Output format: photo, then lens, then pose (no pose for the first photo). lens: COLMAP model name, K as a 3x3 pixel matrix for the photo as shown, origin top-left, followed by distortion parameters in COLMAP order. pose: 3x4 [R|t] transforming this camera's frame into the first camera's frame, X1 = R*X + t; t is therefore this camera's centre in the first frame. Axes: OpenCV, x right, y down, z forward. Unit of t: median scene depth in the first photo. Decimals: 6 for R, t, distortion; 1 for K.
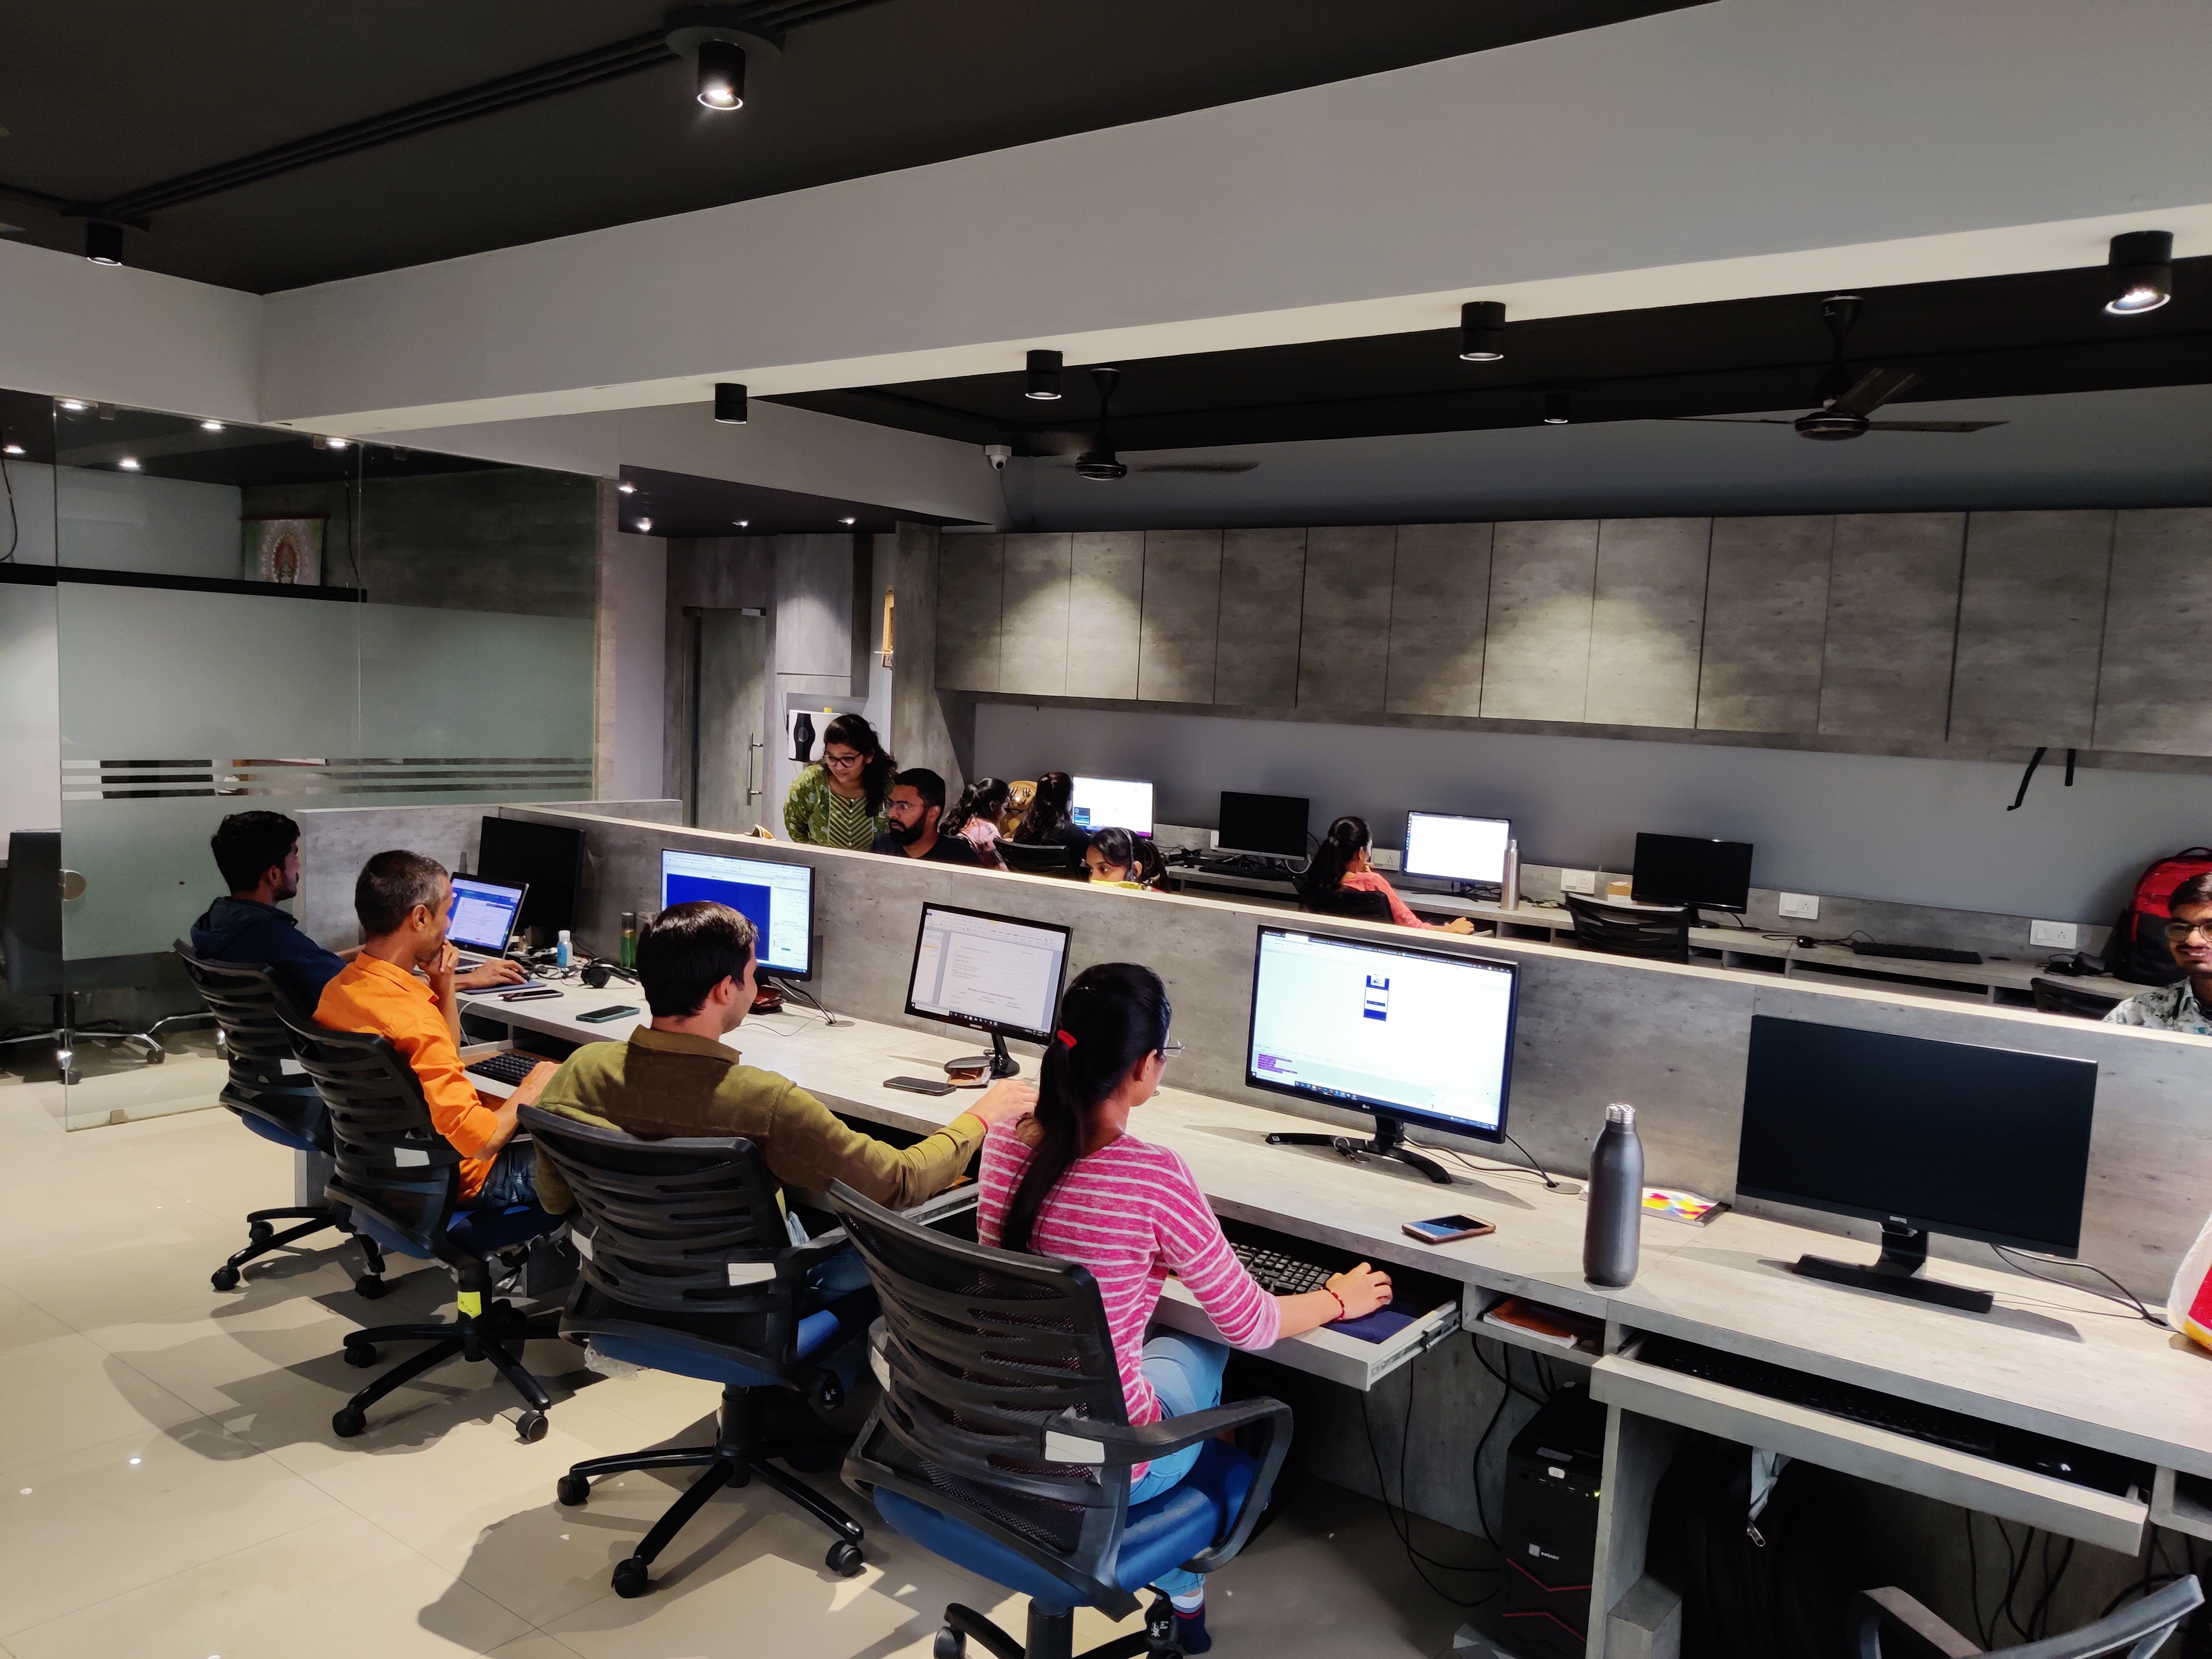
lens RADIAL K [[1707.8, 0, 1116.2], [0, 1707.8, 853.5], [0, 0, 1]] dist [0.039257, -0.086418]
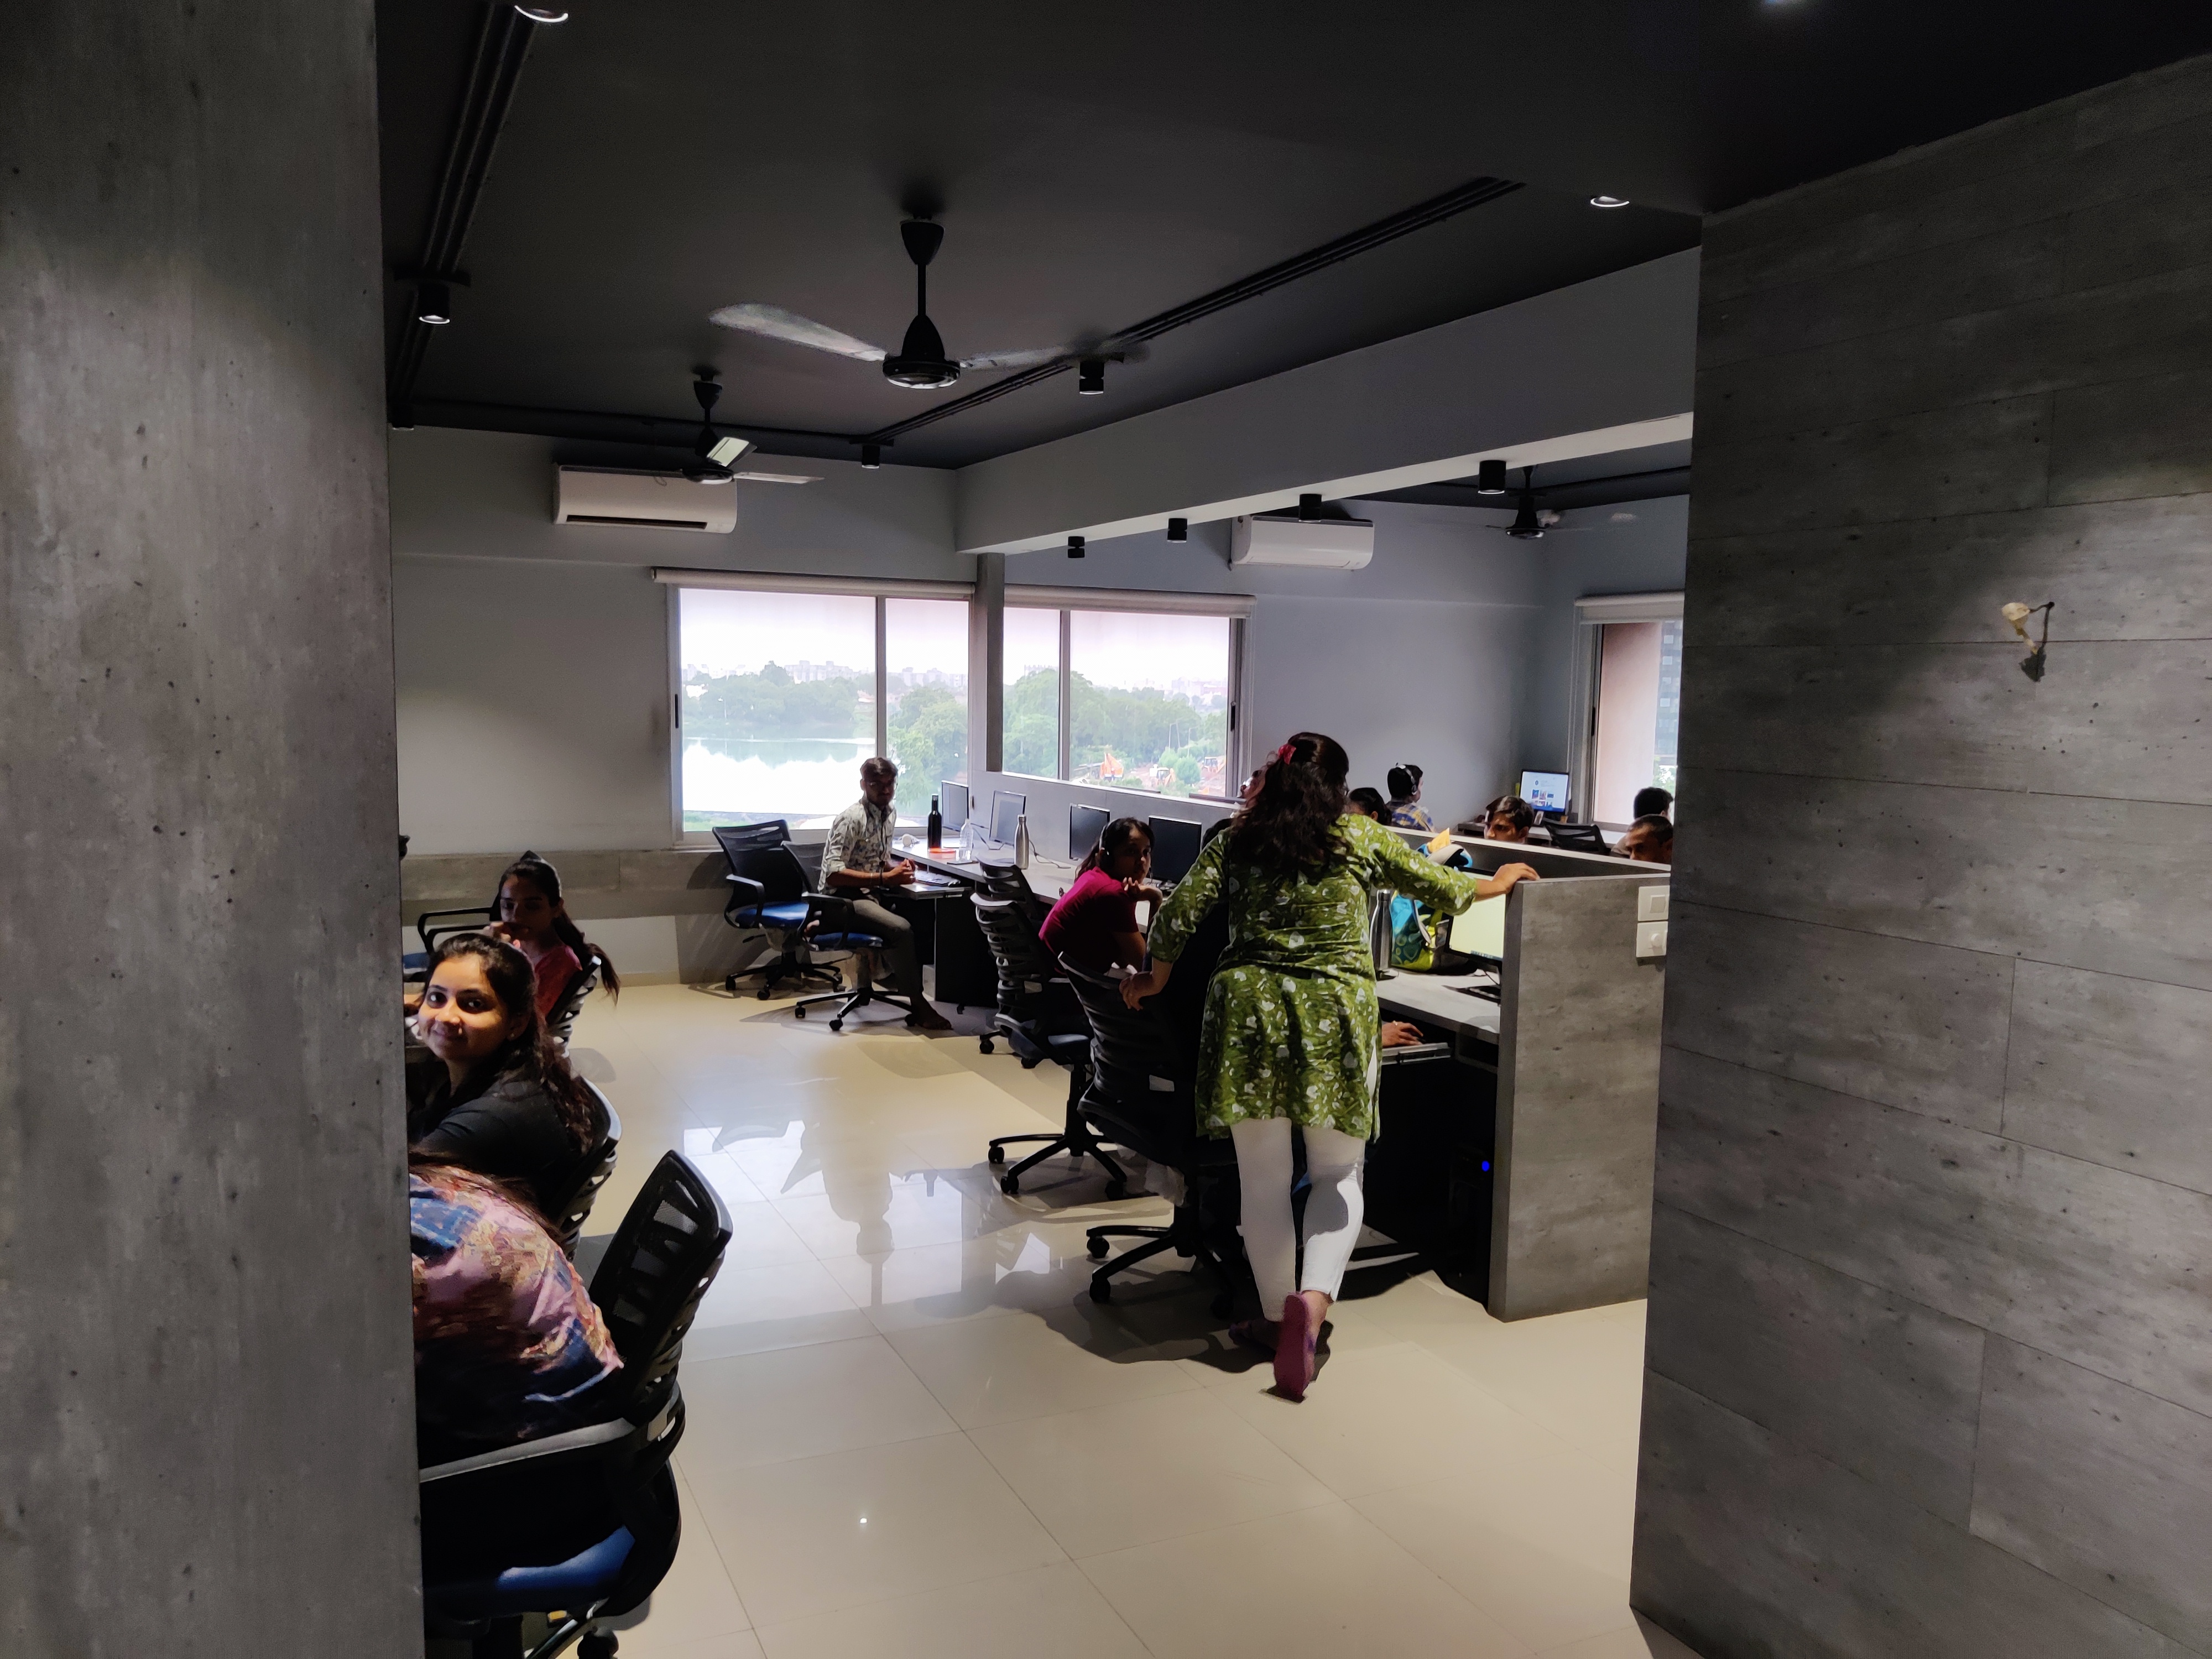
lens RADIAL K [[1707.8, 0, 1116.2], [0, 1707.8, 853.5], [0, 0, 1]] dist [0.039257, -0.086418]
pose [[0.883100, 0.029117, -0.468281, 0.450489], [-0.044444, 0.998776, -0.021710, 0.070656], [0.467076, 0.039984, 0.883313, -0.398164]]
